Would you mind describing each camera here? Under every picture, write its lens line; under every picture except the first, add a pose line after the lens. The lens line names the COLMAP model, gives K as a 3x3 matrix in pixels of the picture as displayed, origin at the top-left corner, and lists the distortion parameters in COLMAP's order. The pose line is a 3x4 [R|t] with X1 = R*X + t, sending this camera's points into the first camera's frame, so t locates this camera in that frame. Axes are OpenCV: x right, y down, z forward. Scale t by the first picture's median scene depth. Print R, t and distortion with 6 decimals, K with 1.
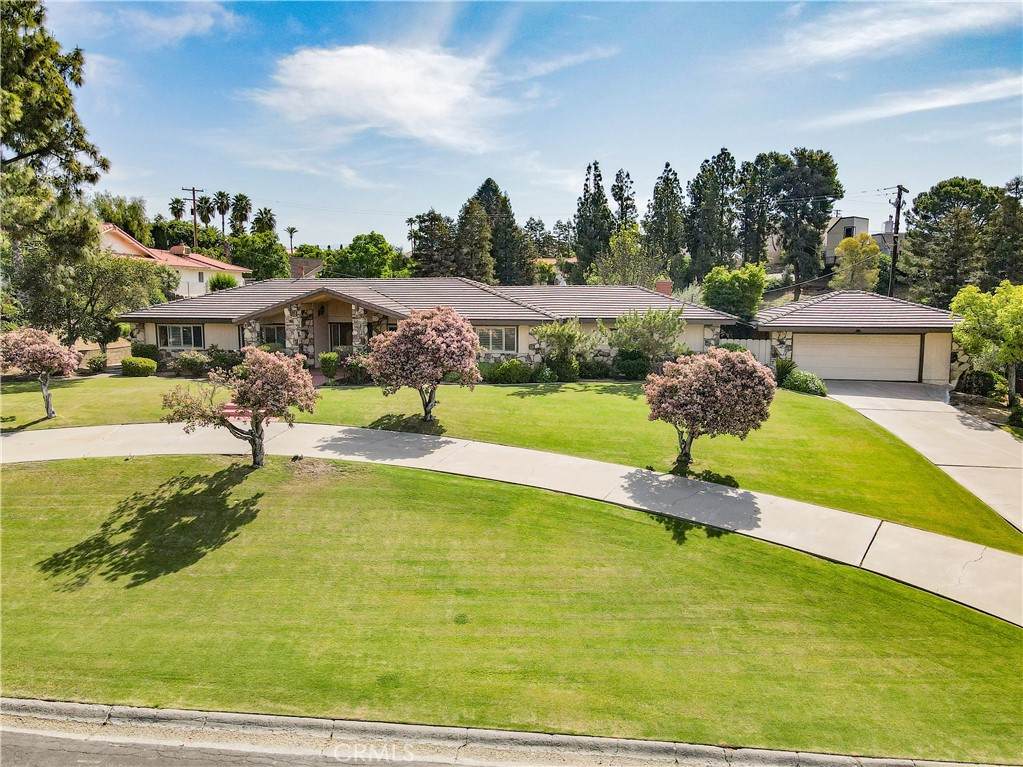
lens RADIAL K [[780.9, 0, 515.5], [0, 780.9, 401.6], [0, 0, 1]] dist [-0.003918, 0.039451]
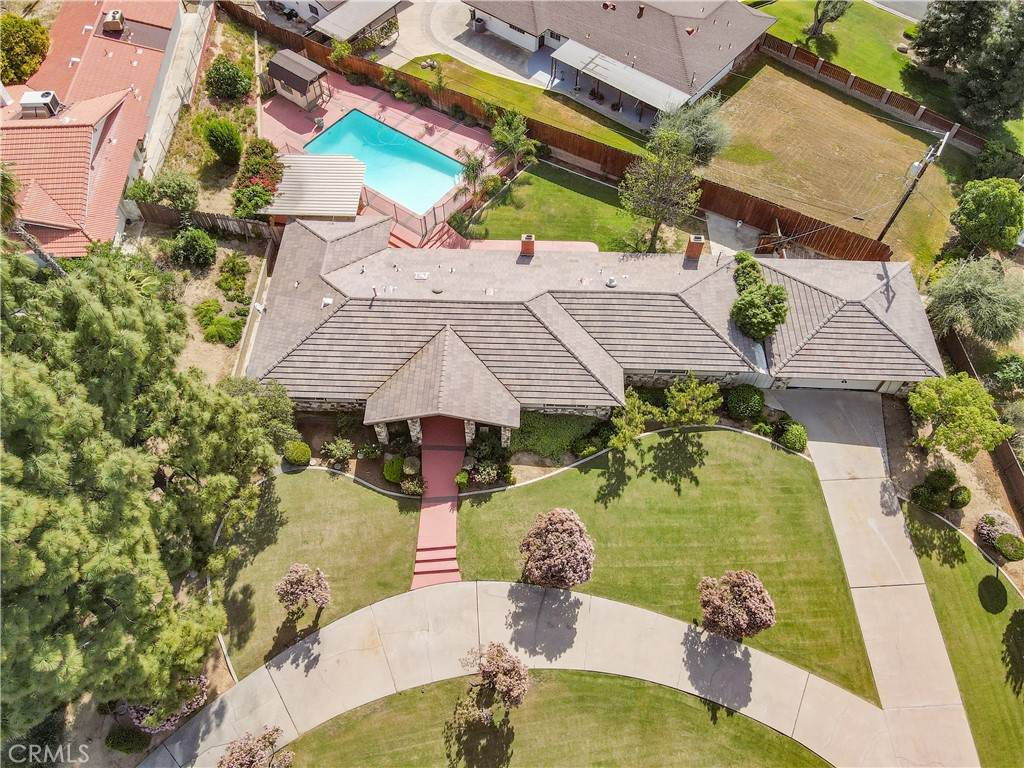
lens RADIAL K [[781.6, 0, 516.1], [0, 781.6, 402.2], [0, 0, 1]] dist [-0.003918, 0.039451]
pose [[0.991066, -0.115273, 0.067086, -0.204803], [0.019362, 0.622019, 0.782762, -1.124007], [-0.131961, -0.774470, 0.618694, 0.225905]]
